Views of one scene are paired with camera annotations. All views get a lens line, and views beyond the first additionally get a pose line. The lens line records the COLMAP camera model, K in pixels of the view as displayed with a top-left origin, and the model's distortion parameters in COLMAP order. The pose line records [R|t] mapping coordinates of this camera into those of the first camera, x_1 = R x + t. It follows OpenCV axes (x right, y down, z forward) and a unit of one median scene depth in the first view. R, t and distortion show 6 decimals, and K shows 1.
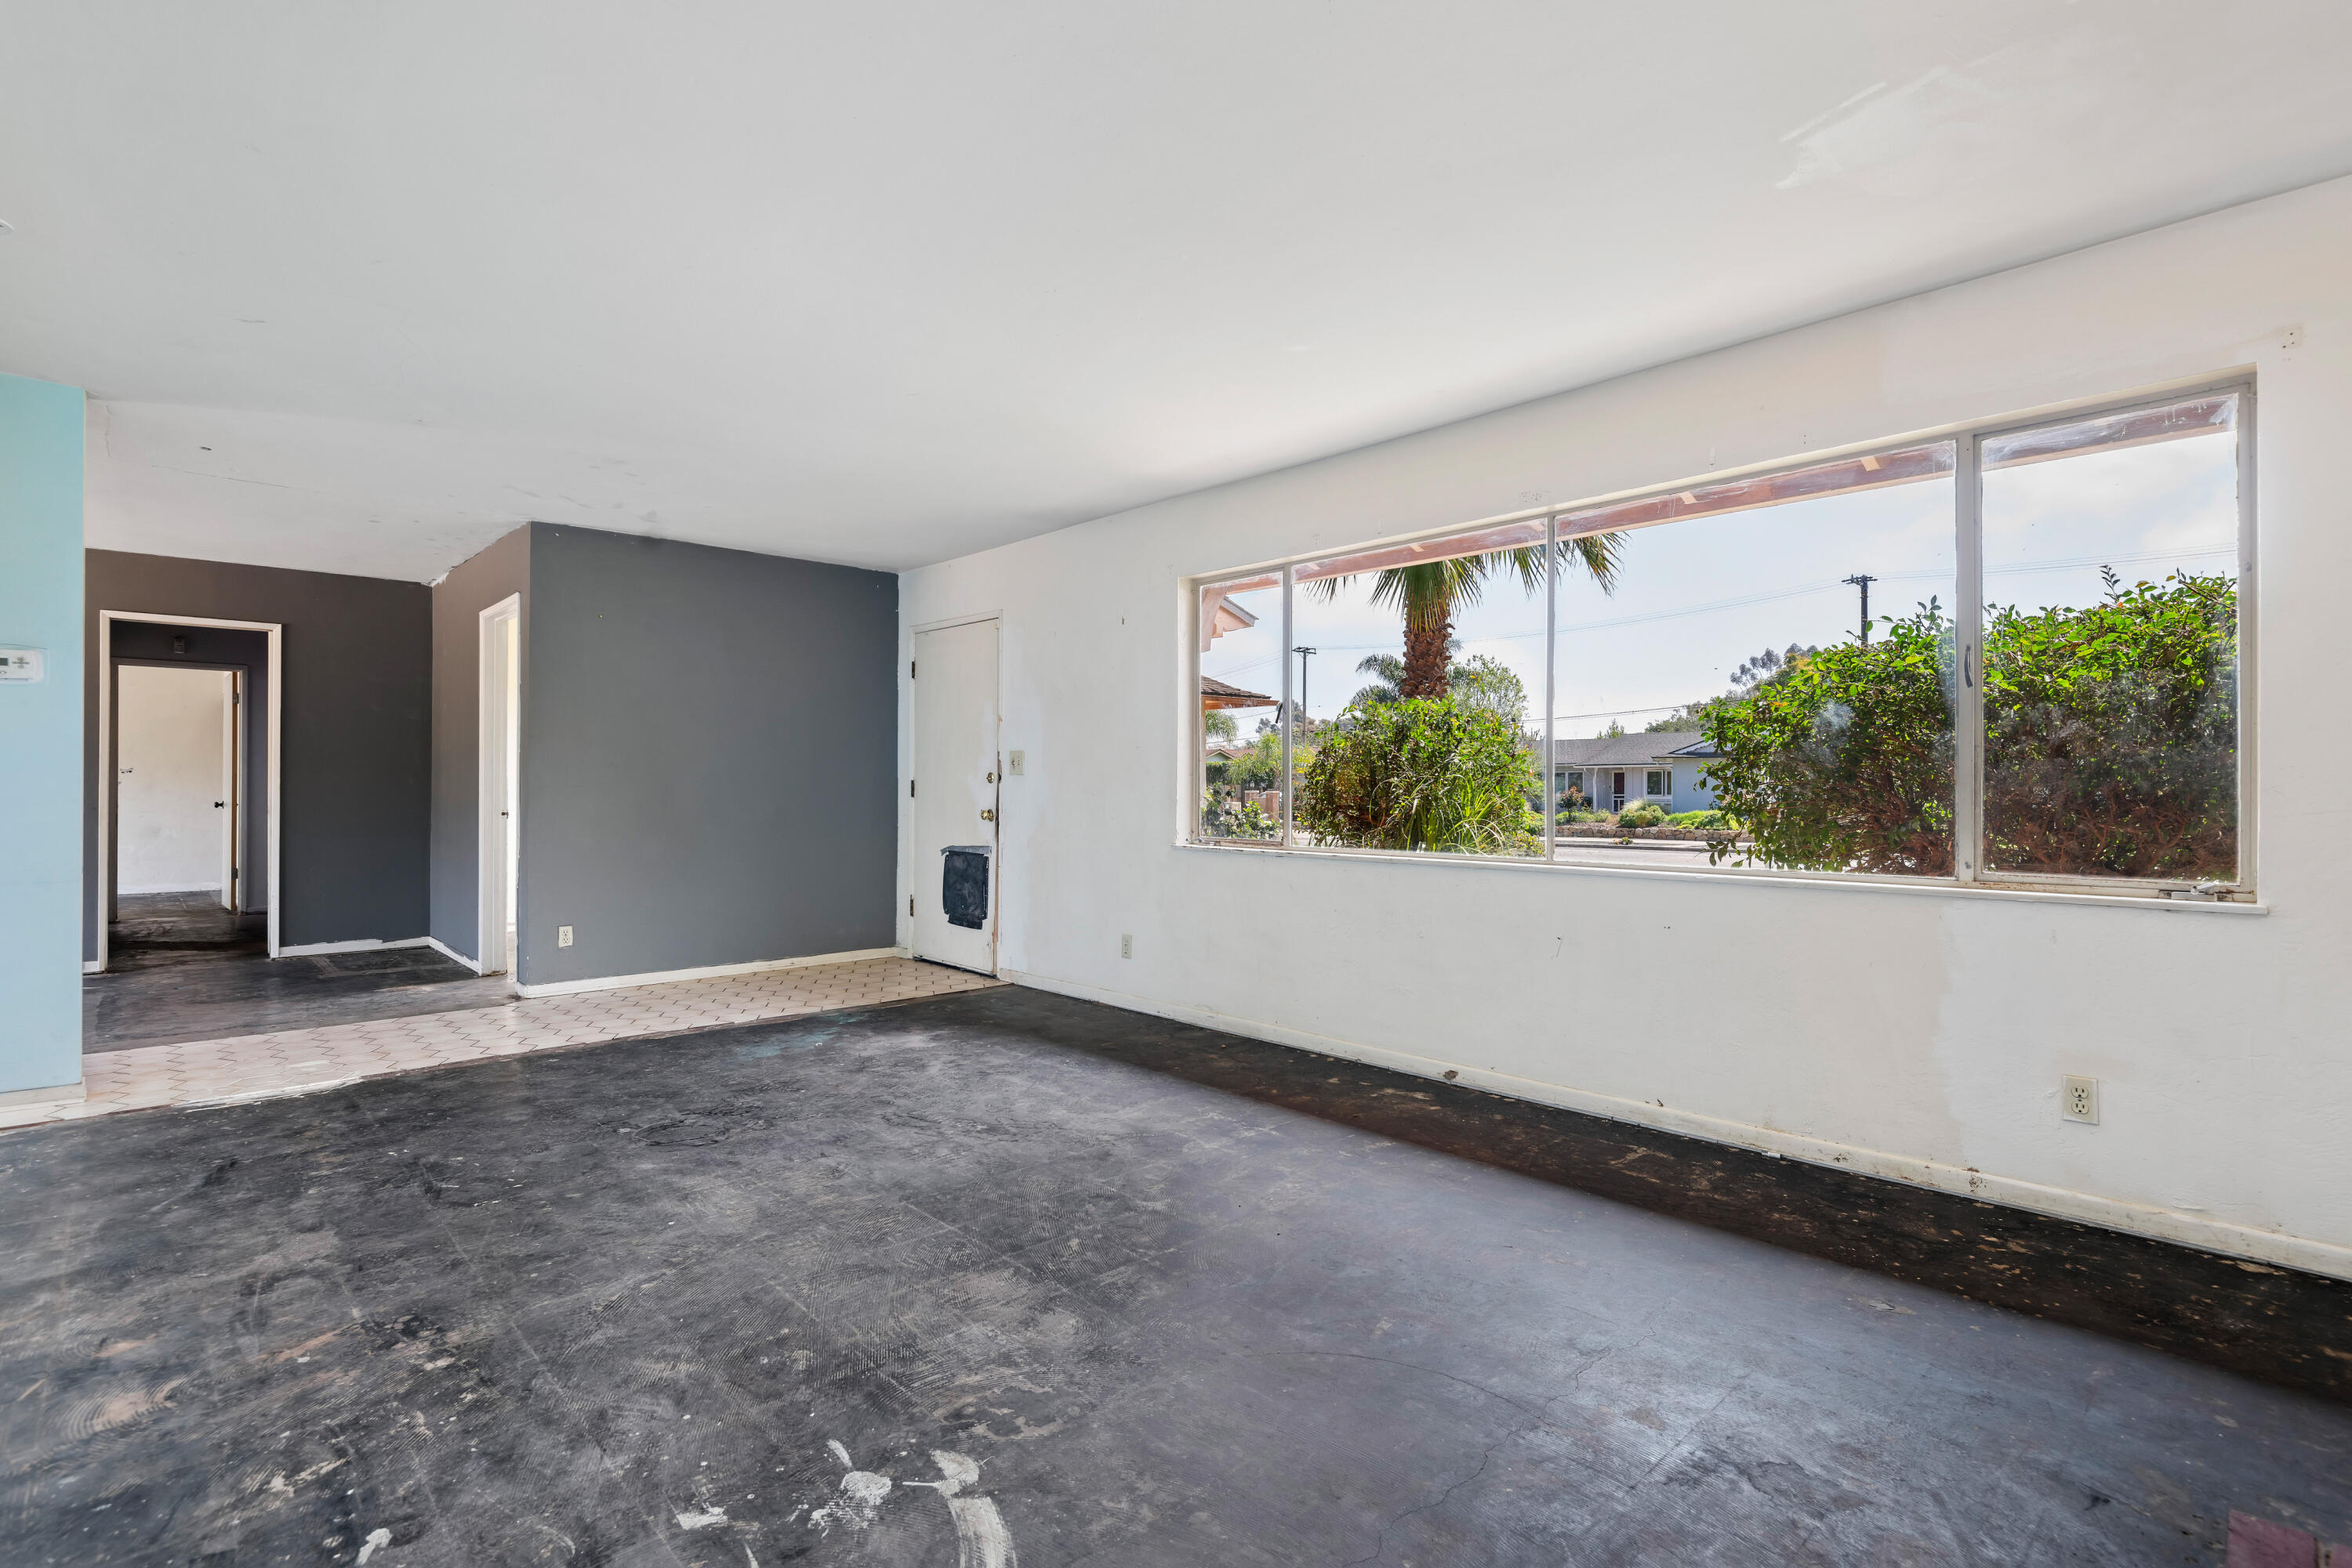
lens RADIAL K [[1075.6, 0, 1171.5], [0, 1075.6, 785.8], [0, 0, 1]] dist [-0.006378, -0.001921]
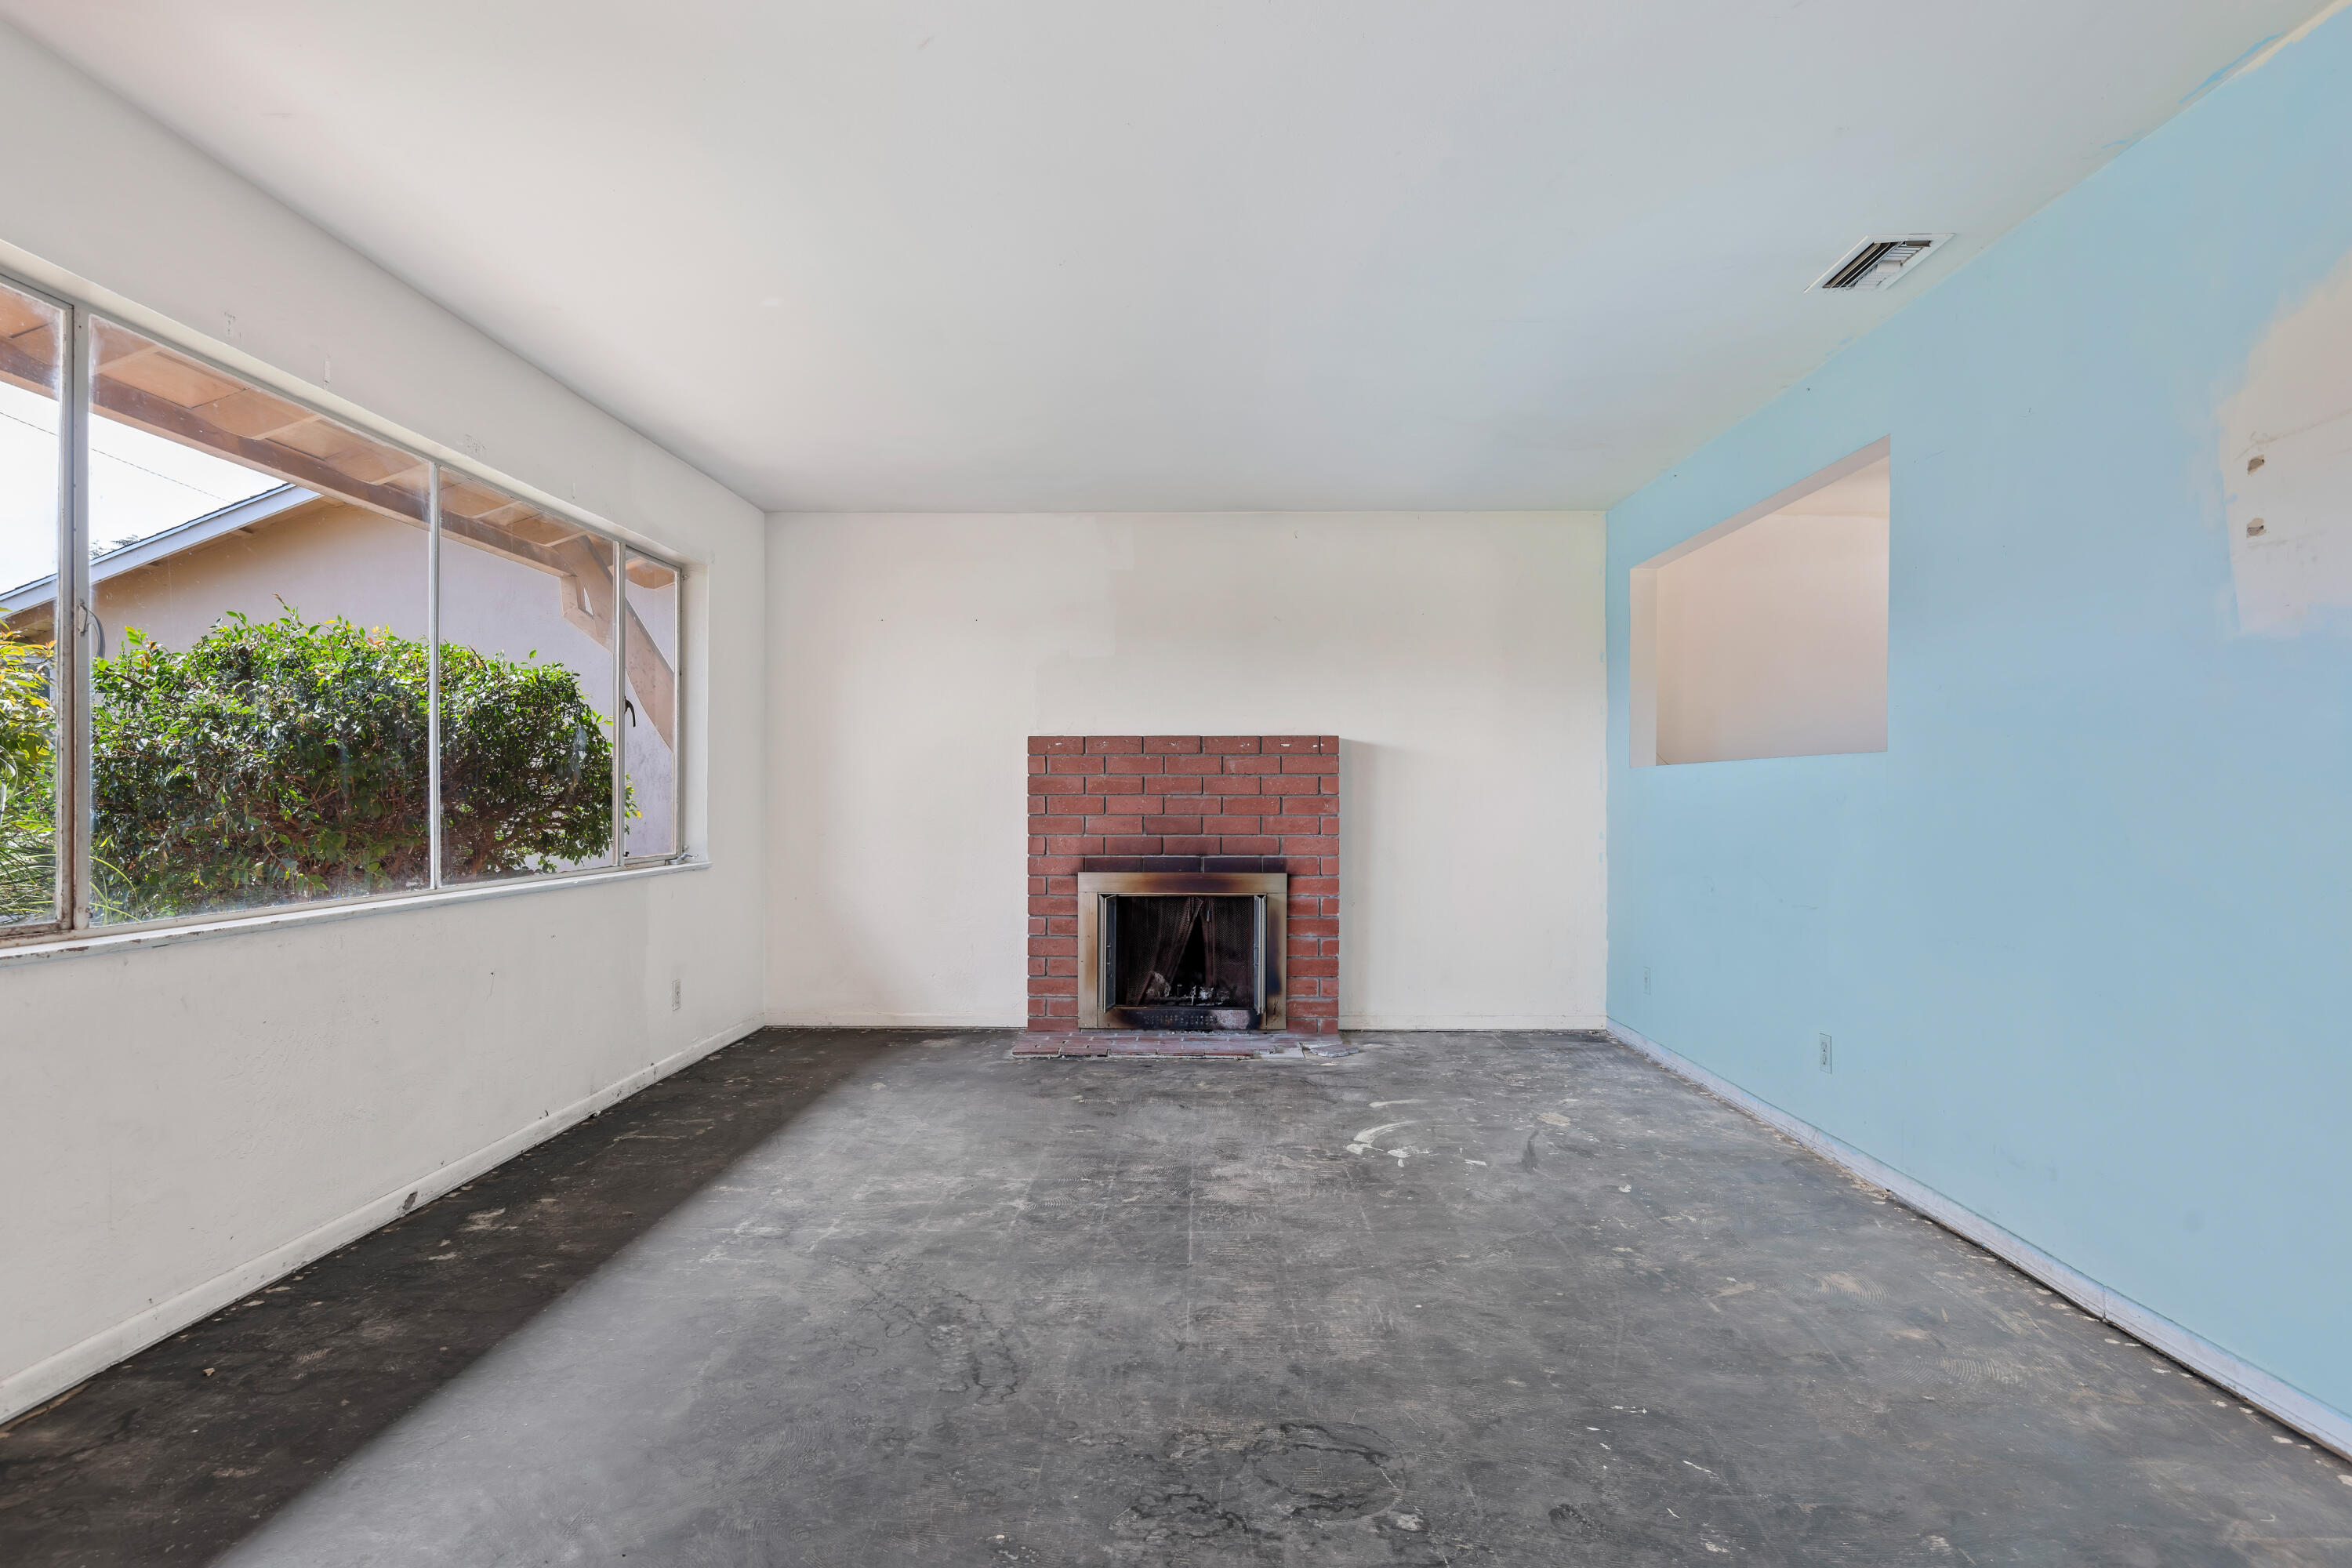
lens RADIAL K [[1283.8, 0, 1171.6], [0, 1283.8, 781.3], [0, 0, 1]] dist [-0.000483, -0.000181]
pose [[-0.694808, 0.005960, 0.719170, -1.006416], [-0.002991, 0.999933, -0.011177, -0.004146], [-0.719189, -0.009917, -0.694744, 1.747654]]
